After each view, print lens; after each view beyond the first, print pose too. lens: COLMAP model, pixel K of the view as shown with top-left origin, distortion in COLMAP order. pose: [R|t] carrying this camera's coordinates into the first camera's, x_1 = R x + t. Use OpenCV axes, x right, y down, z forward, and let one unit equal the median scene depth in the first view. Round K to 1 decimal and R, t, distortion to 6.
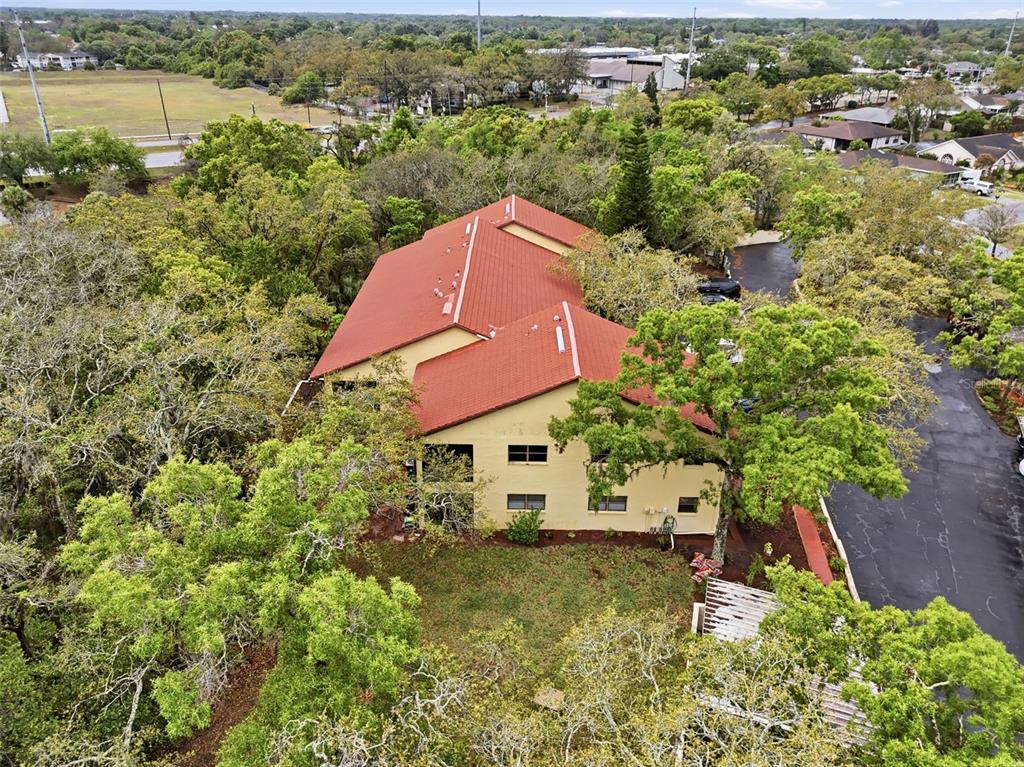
lens RADIAL K [[830.6, 0, 512.0], [0, 830.6, 383.5], [0, 0, 1]] dist [0.012163, -0.002027]
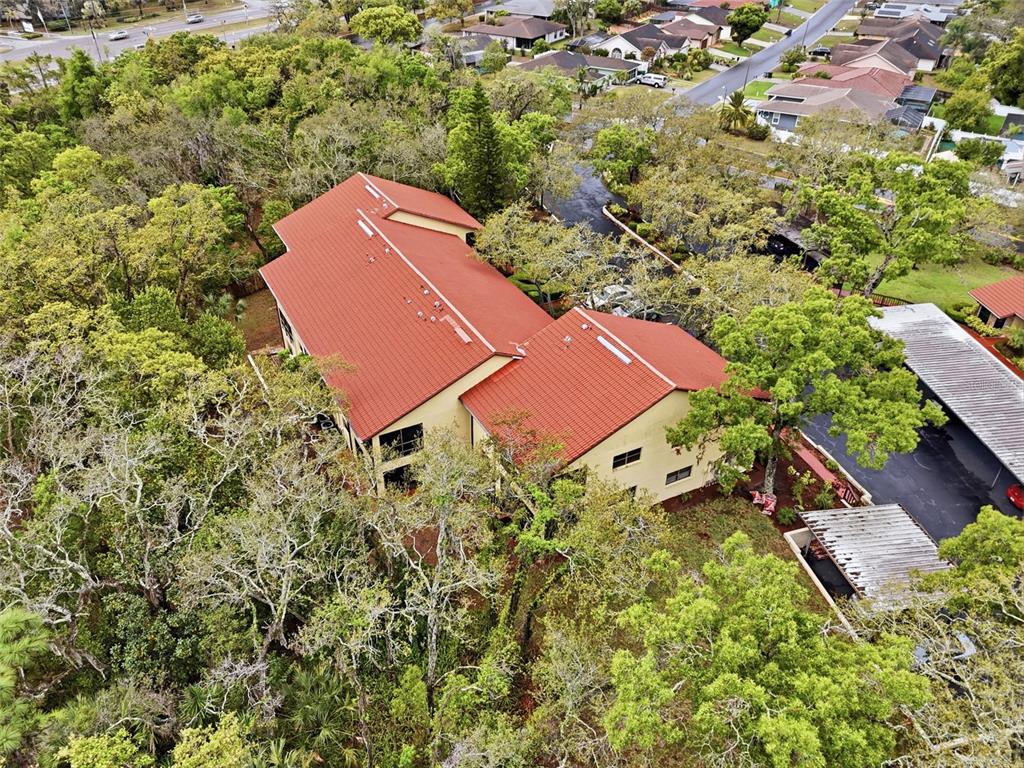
lens RADIAL K [[830.6, 0, 512.0], [0, 830.6, 384.0], [0, 0, 1]] dist [0.012163, -0.002027]
pose [[0.859401, -0.269299, 0.434636, -0.331802], [0.192775, 0.957981, 0.212390, -0.162253], [-0.473569, -0.098741, 0.875204, 0.046560]]
